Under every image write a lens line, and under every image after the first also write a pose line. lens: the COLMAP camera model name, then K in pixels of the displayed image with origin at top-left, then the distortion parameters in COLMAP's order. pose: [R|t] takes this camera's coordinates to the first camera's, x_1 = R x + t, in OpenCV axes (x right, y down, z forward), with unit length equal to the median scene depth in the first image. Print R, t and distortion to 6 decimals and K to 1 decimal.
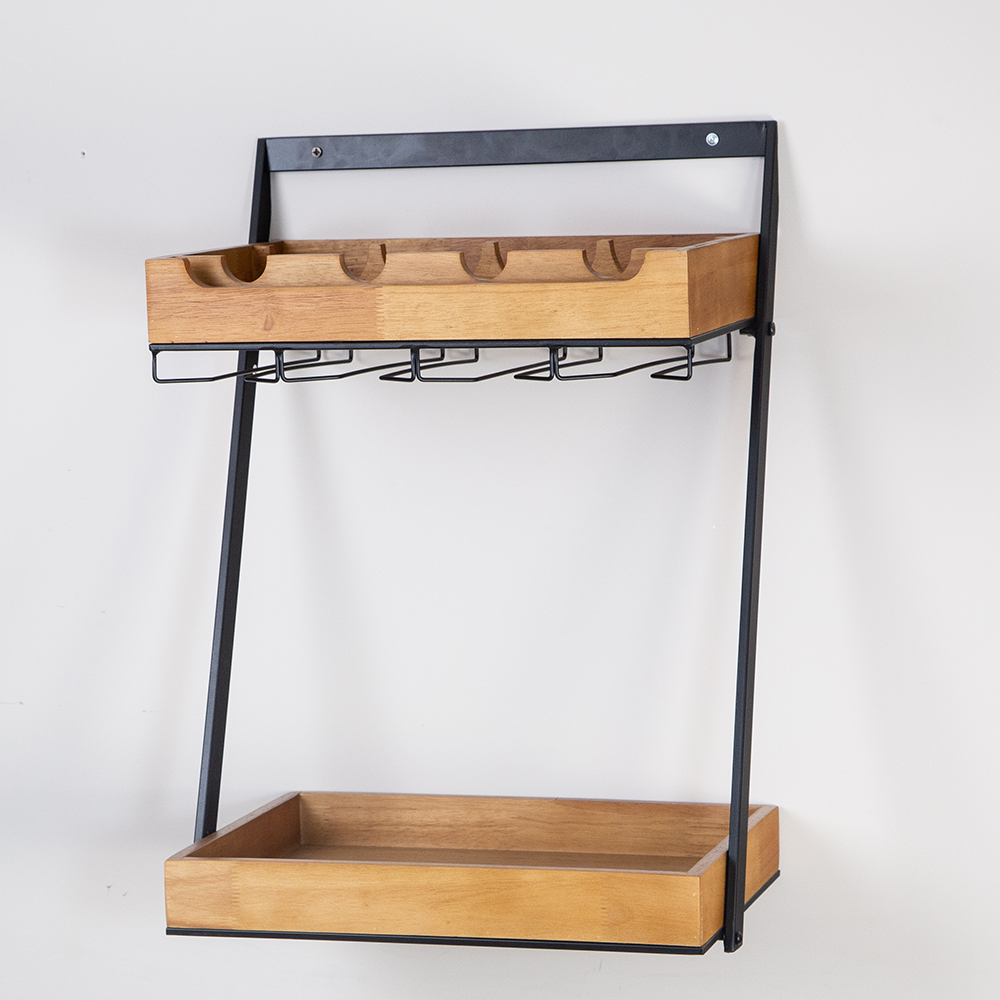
lens RADIAL K [[3325.9, 0, 502.7], [0, 3325.9, 496.1], [0, 0, 1]] dist [0.190832, 0.000000]
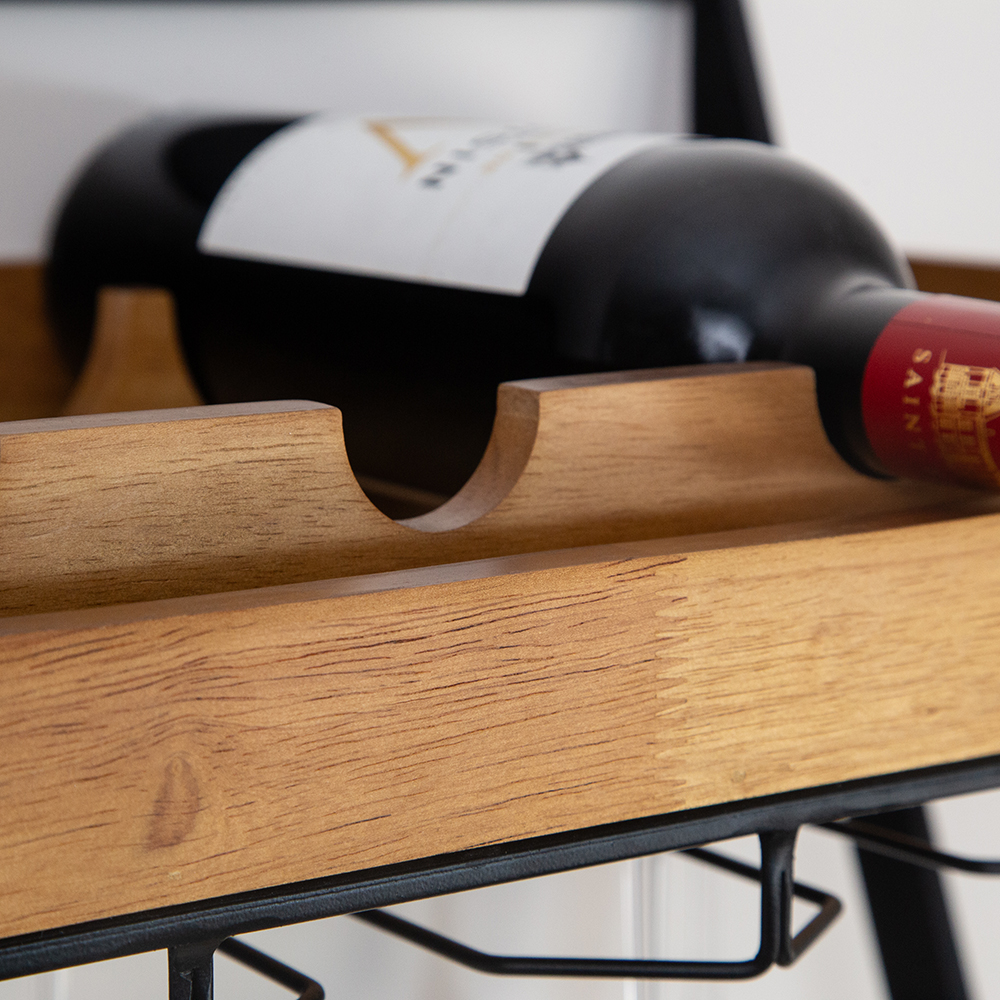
lens RADIAL K [[3291.7, 0, 500.3], [0, 3291.7, 500.1], [0, 0, 1]] dist [0.453472, 0.000000]
pose [[0.640969, -0.093220, 0.761885, -0.198982], [0.065626, 0.995619, 0.066608, -0.080581], [-0.764756, 0.007305, 0.644278, 0.871821]]
